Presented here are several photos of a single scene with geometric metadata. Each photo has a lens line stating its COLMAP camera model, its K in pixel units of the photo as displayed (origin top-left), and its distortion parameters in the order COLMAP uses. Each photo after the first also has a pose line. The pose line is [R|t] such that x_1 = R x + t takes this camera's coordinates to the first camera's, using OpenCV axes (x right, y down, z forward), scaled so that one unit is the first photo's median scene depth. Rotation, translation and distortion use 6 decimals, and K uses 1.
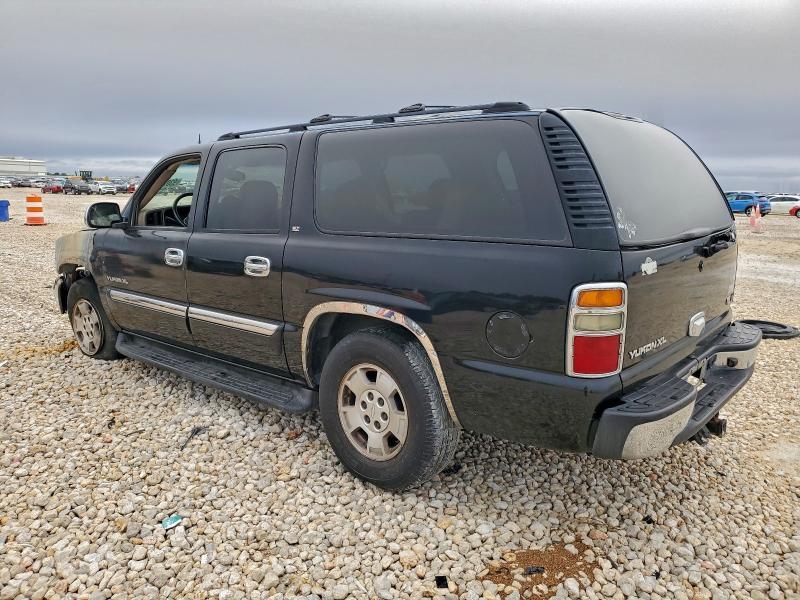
lens RADIAL K [[628.4, 0, 396.4], [0, 628.4, 300.5], [0, 0, 1]] dist [0.026231, -0.003642]
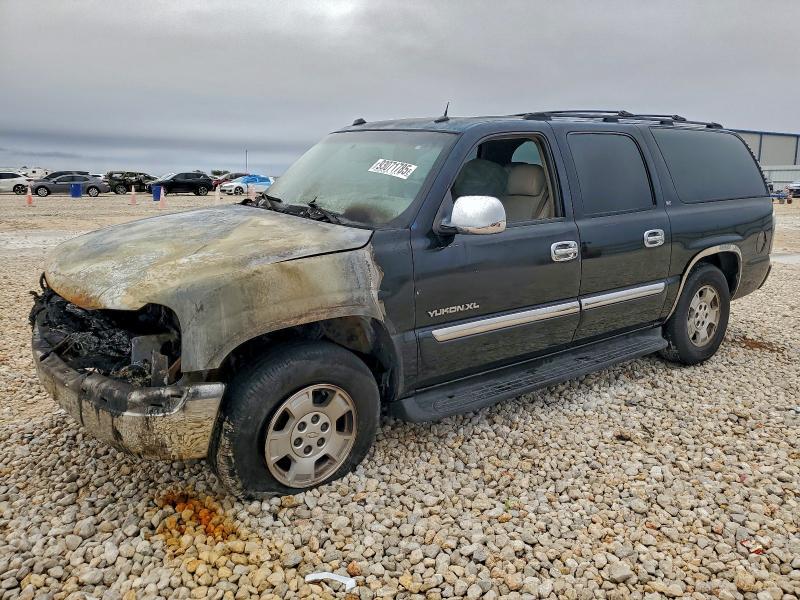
lens RADIAL K [[628.4, 0, 396.4], [0, 628.4, 300.5], [0, 0, 1]] dist [0.026231, -0.003642]
pose [[0.197535, -0.202684, 0.959114, -1.439315], [0.173499, 0.970175, 0.169289, -0.219034], [-0.964820, 0.132965, 0.226809, 1.182282]]
